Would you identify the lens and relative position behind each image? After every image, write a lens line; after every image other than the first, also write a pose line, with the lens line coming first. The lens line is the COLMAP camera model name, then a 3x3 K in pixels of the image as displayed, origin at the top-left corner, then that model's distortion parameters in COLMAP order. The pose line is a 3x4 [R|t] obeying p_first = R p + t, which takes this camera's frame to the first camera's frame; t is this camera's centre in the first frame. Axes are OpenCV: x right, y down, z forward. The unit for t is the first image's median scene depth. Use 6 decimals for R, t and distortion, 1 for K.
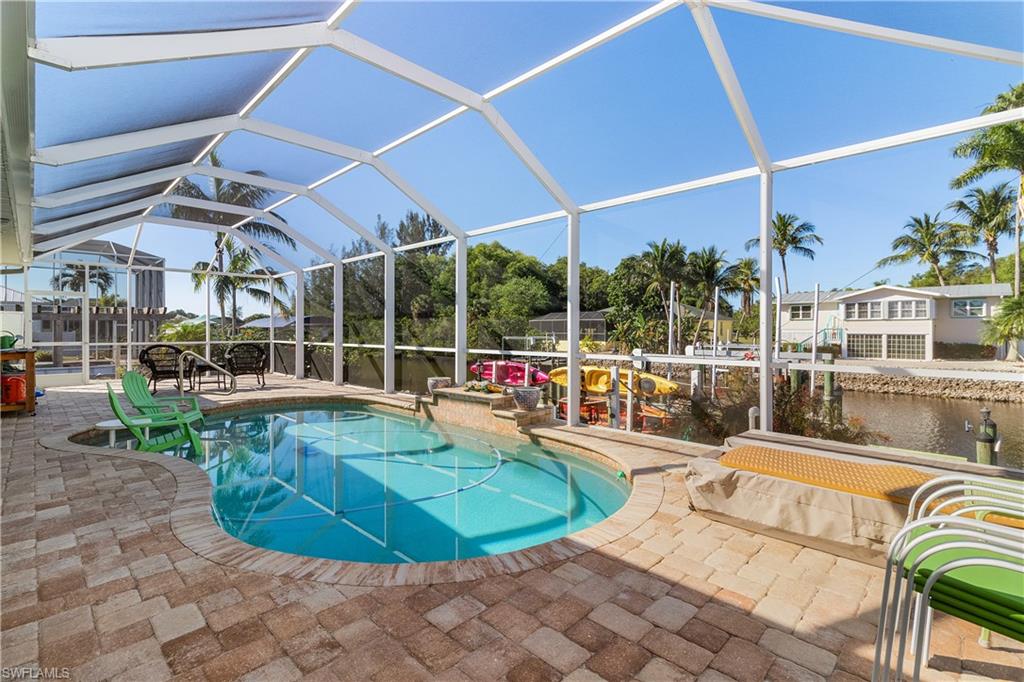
lens RADIAL K [[481.5, 0, 512.5], [0, 481.5, 334.2], [0, 0, 1]] dist [0.004029, -0.001322]
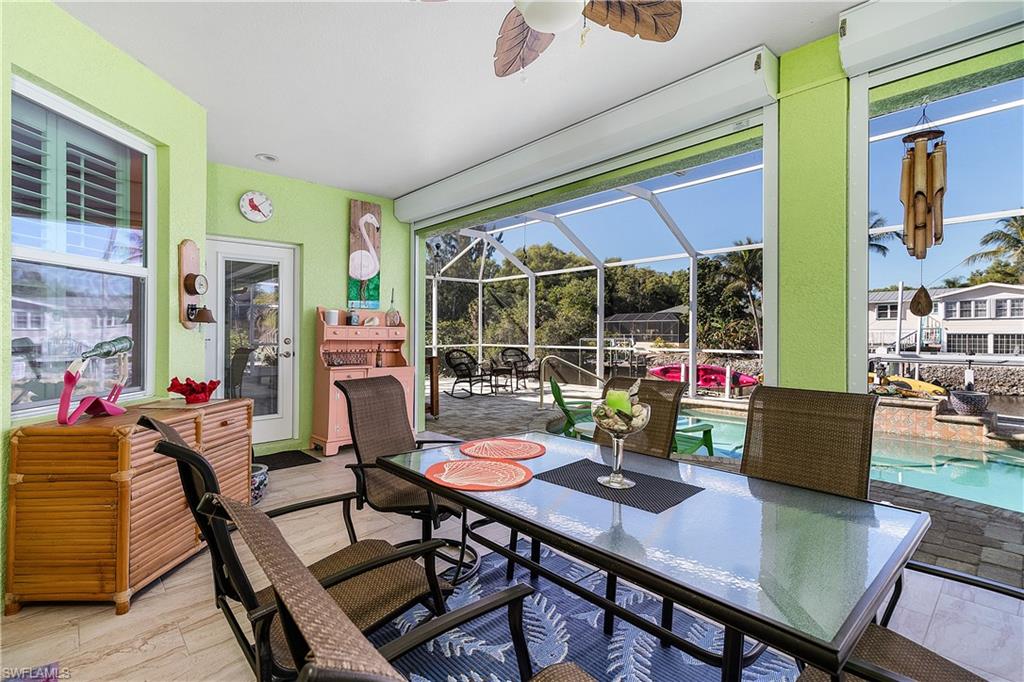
lens RADIAL K [[481.5, 0, 506.3], [0, 481.5, 334.9], [0, 0, 1]] dist [0.004029, -0.001322]
pose [[0.998841, -0.005409, -0.047834, -0.136168], [0.005303, 0.999983, -0.002341, -0.000714], [0.047846, 0.002085, 0.998853, -0.000687]]
